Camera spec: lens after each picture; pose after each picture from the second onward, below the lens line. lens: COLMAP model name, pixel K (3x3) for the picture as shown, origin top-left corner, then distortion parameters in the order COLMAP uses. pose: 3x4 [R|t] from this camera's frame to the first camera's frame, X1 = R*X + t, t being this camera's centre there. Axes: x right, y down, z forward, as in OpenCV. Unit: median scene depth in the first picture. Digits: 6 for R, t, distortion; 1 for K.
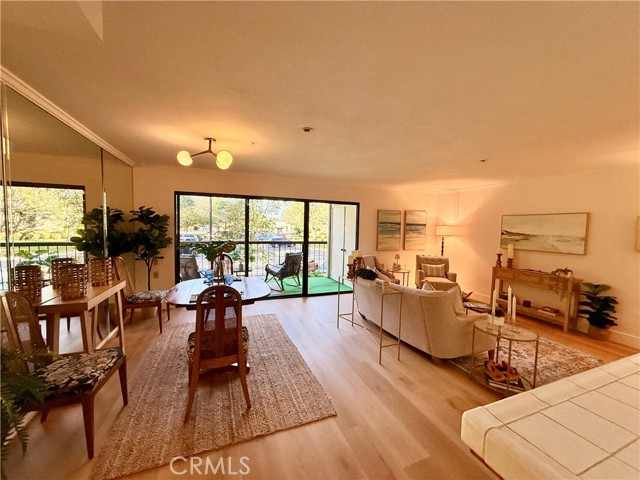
lens RADIAL K [[257.4, 0, 321.5], [0, 257.4, 240.8], [0, 0, 1]] dist [-0.000734, 0.001228]
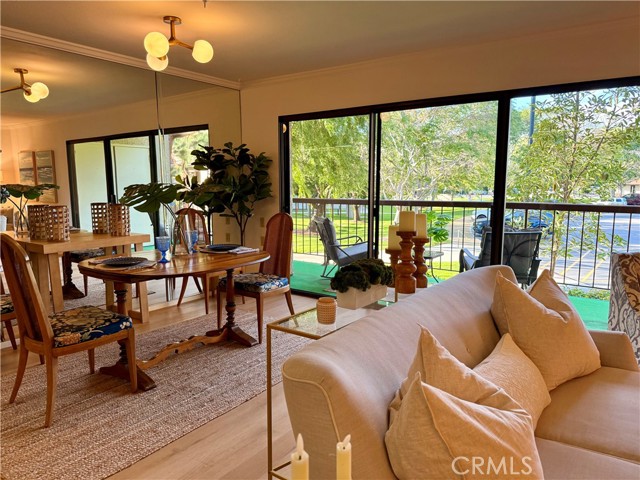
lens RADIAL K [[456.9, 0, 320.7], [0, 456.9, 243.3], [0, 0, 1]] dist [0.053316, -0.019850]
pose [[0.539036, 0.090794, -0.837375, 0.406470], [-0.037673, 0.995777, 0.083719, 0.021358], [0.841440, -0.013582, 0.540180, 0.374460]]
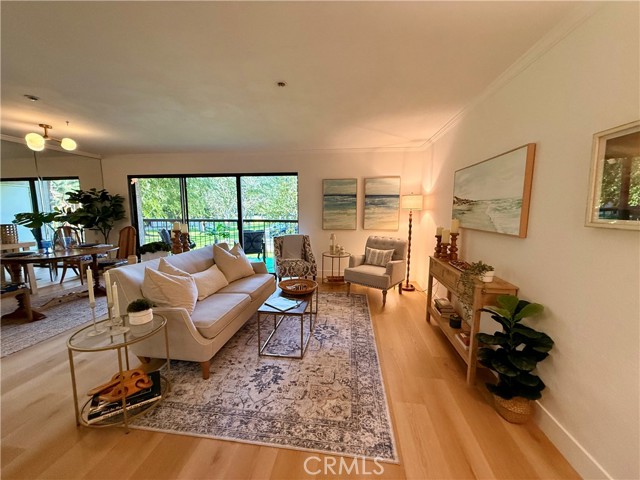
lens RADIAL K [[257.4, 0, 321.5], [0, 257.4, 239.3], [0, 0, 1]] dist [-0.000734, 0.001228]
pose [[0.873745, 0.035418, -0.485093, 0.686416], [-0.008795, 0.998333, 0.057050, 0.025618], [0.486304, -0.045580, 0.872600, 0.304161]]
